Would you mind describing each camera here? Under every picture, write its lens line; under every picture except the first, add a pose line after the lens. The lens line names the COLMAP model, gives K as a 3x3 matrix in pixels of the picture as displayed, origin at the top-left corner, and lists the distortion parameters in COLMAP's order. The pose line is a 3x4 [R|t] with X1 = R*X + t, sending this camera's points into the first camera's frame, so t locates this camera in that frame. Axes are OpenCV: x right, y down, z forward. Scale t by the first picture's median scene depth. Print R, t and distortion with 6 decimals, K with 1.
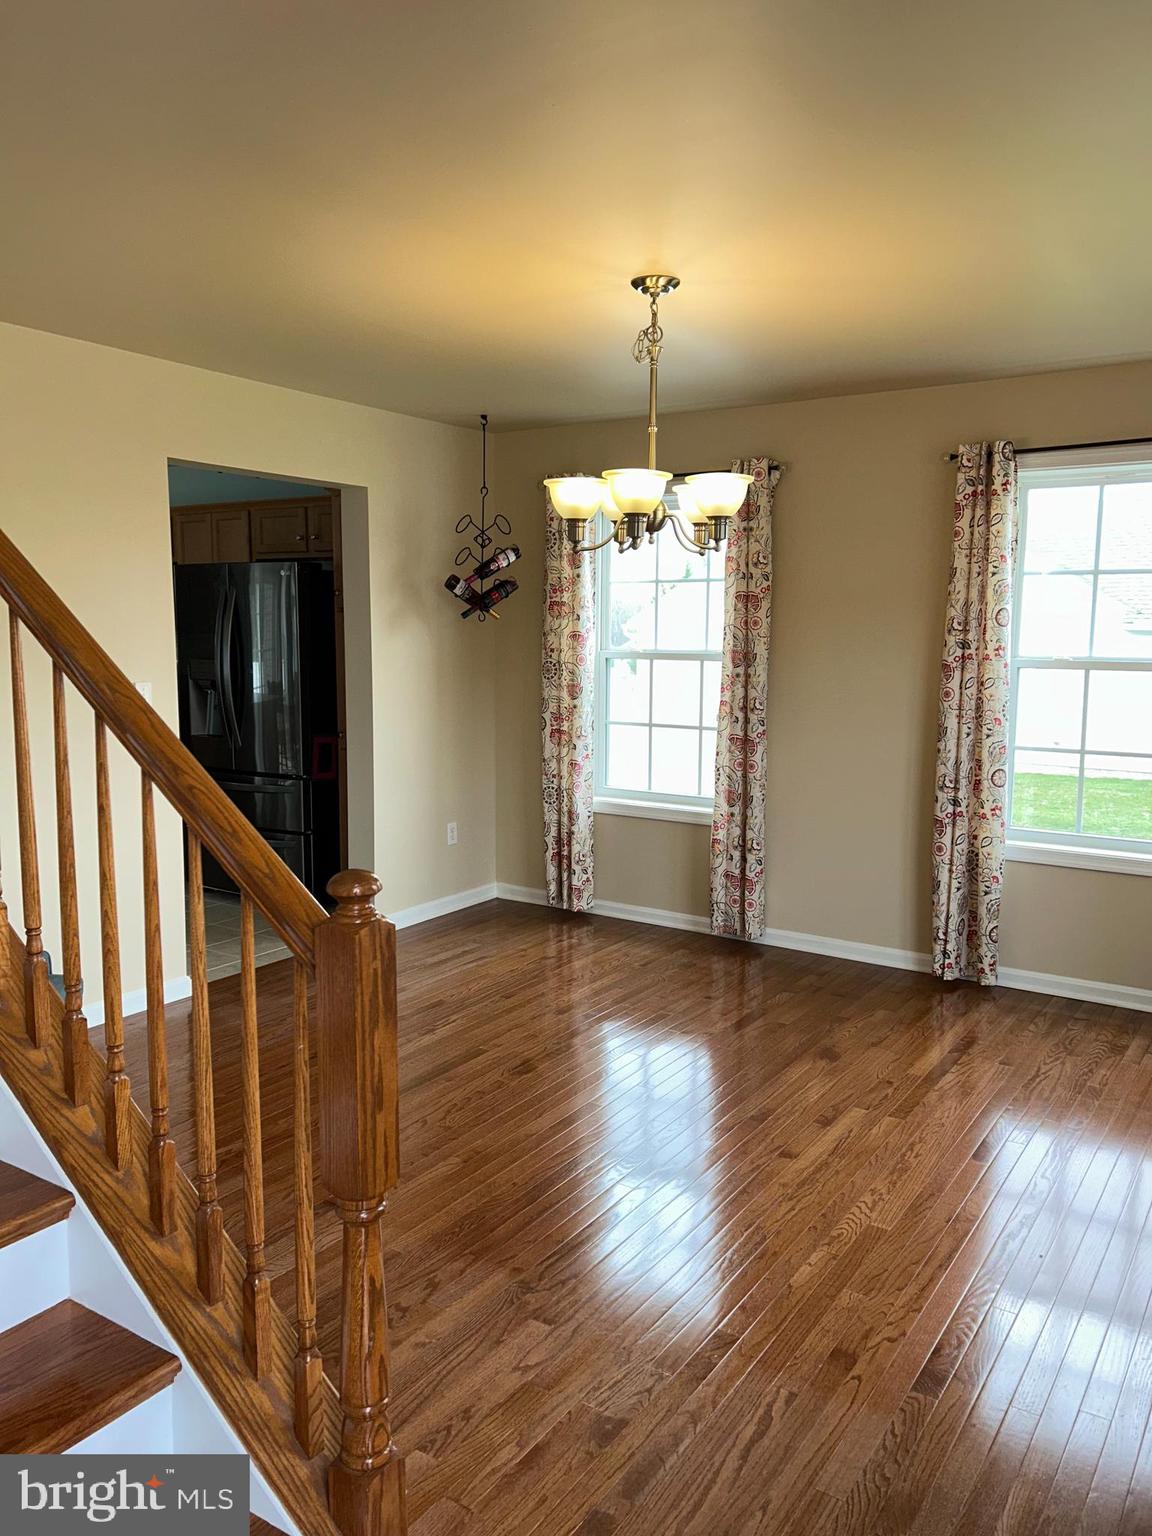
lens RADIAL K [[1141.4, 0, 563.9], [0, 1141.4, 776.5], [0, 0, 1]] dist [0.065612, -0.070616]
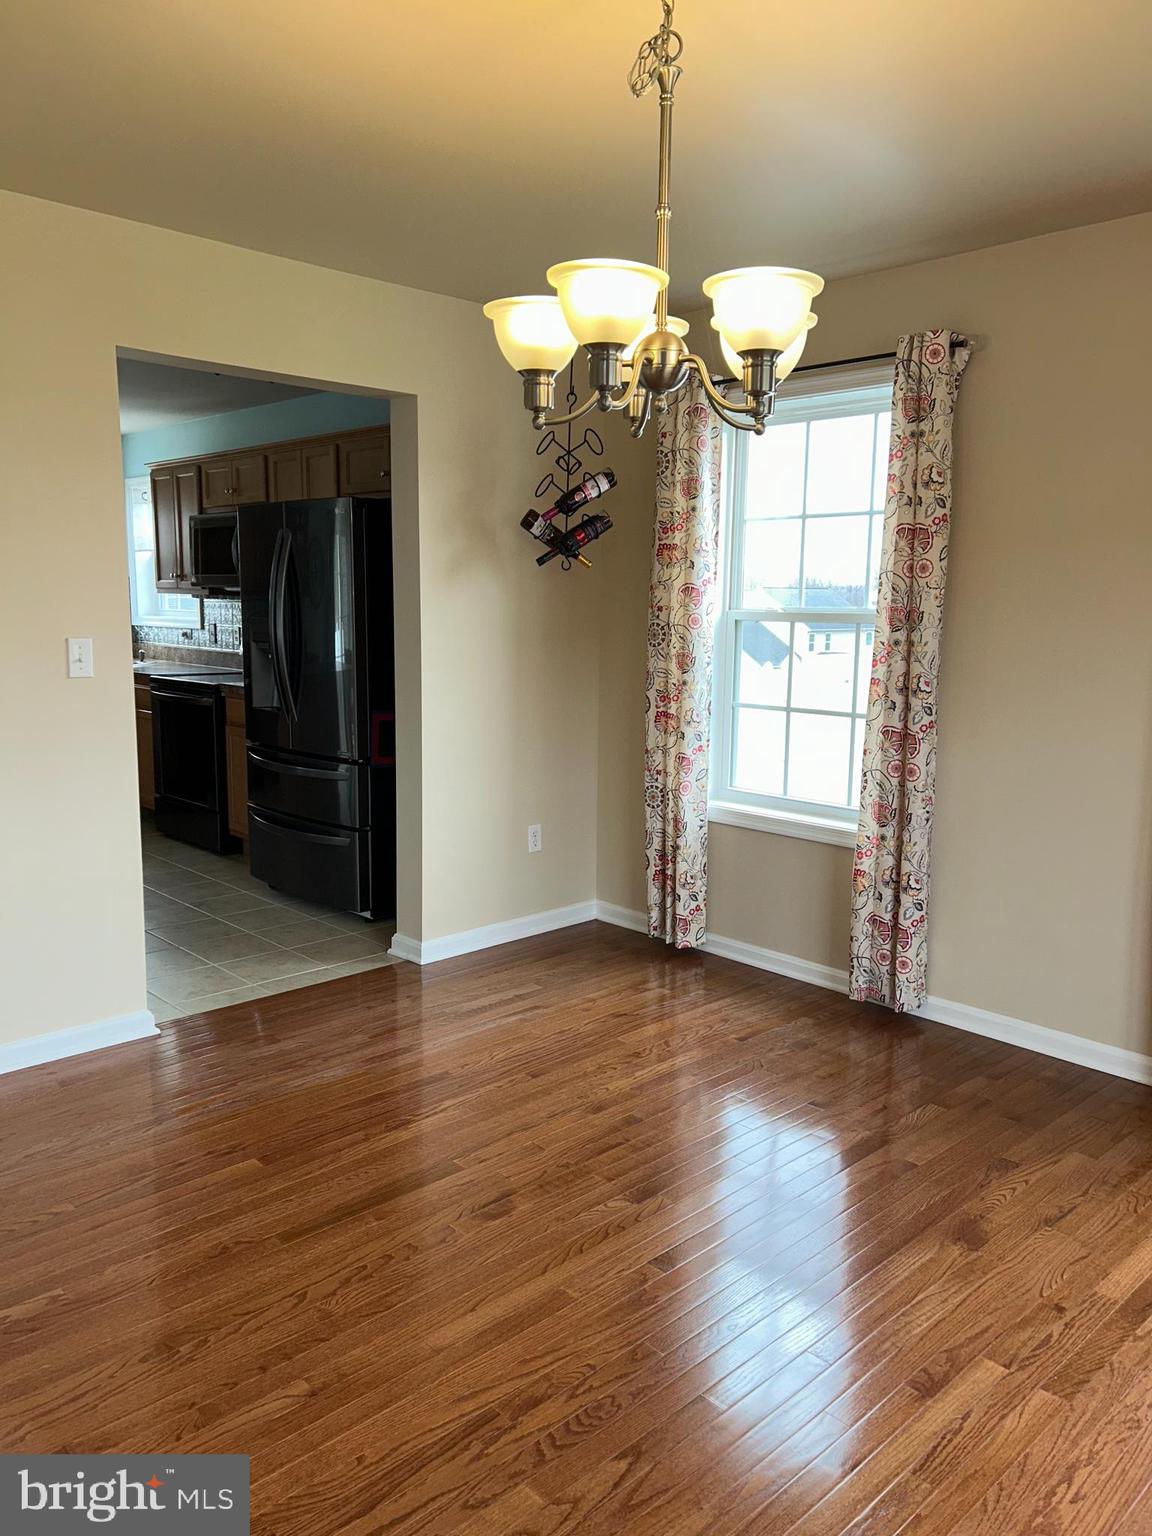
lens RADIAL K [[1141.4, 0, 579.1], [0, 1141.4, 779.5], [0, 0, 1]] dist [0.065612, -0.070616]
pose [[0.977922, 0.039927, -0.205122, 0.106535], [-0.035445, 0.999047, 0.025477, -0.014560], [0.205943, -0.017643, 0.978405, 0.252694]]
